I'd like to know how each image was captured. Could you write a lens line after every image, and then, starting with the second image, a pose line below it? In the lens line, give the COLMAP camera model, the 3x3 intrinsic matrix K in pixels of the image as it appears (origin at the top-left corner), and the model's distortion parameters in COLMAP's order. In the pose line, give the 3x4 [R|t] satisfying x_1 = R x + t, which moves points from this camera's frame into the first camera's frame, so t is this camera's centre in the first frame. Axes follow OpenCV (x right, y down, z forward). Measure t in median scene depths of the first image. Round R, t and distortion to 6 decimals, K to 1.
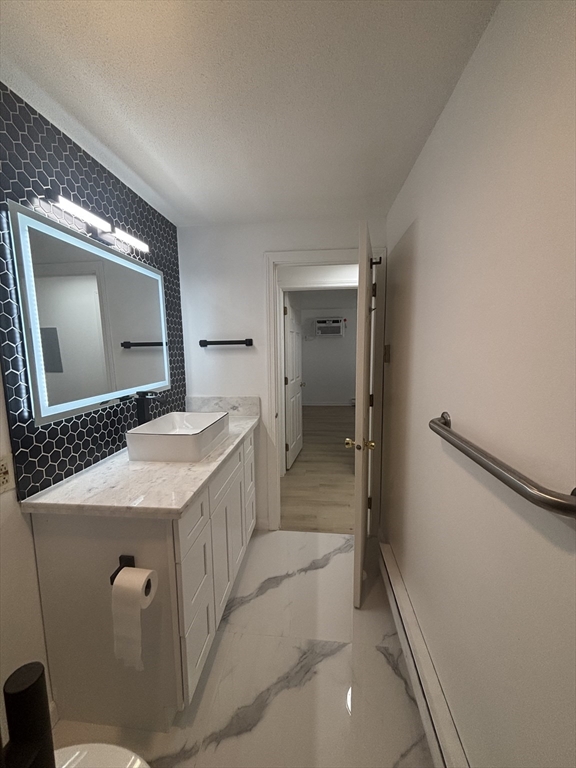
lens RADIAL K [[303.8, 0, 288.0], [0, 303.8, 384.0], [0, 0, 1]] dist [0.001952, -0.000050]
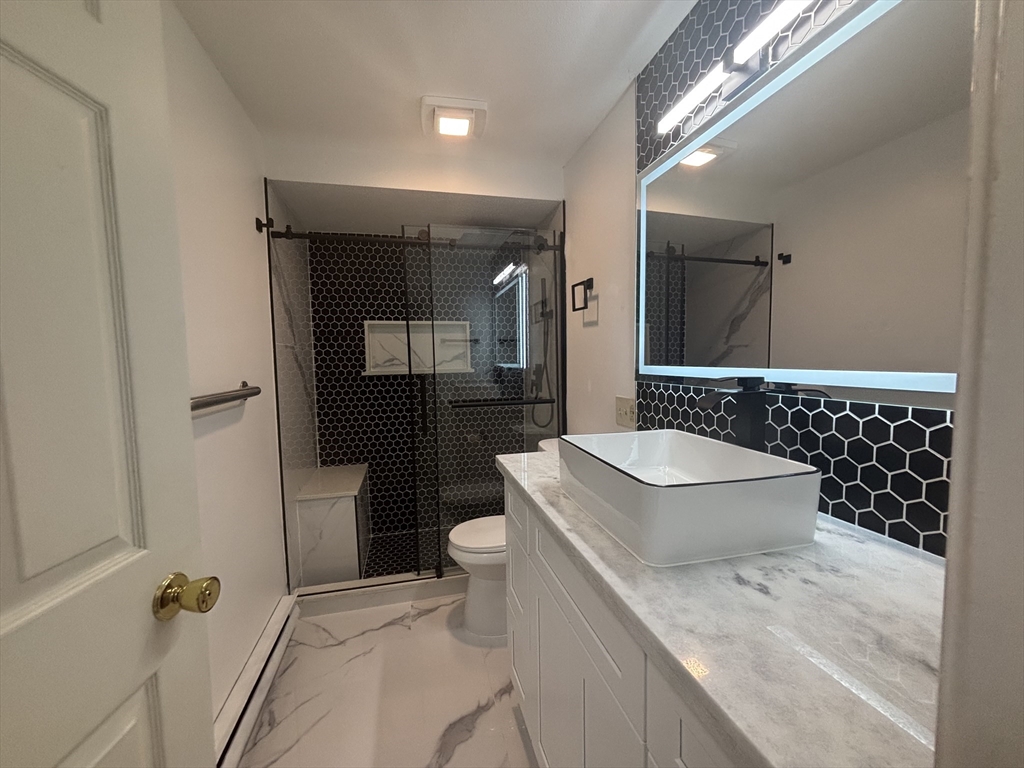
lens RADIAL K [[417.8, 0, 508.8], [0, 417.8, 388.2], [0, 0, 1]] dist [0.000239, -0.000482]
pose [[-0.942351, 0.053534, -0.330315, 0.061055], [-0.009935, 0.982209, 0.187528, -0.081979], [0.334477, 0.179999, -0.925054, 1.729869]]
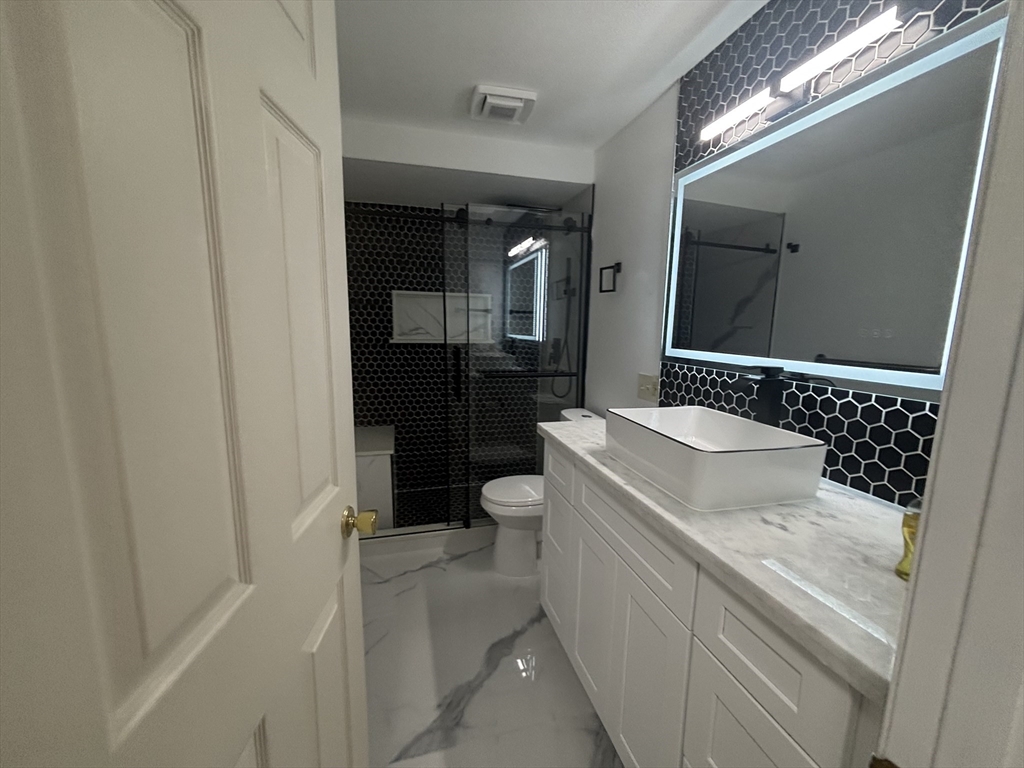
lens RADIAL K [[417.8, 0, 508.8], [0, 417.8, 388.2], [0, 0, 1]] dist [0.000239, -0.000482]
pose [[-0.934730, 0.050327, -0.351778, 0.258963], [-0.048488, 0.962600, 0.266553, -0.133625], [0.352036, 0.266212, -0.897330, 1.804513]]
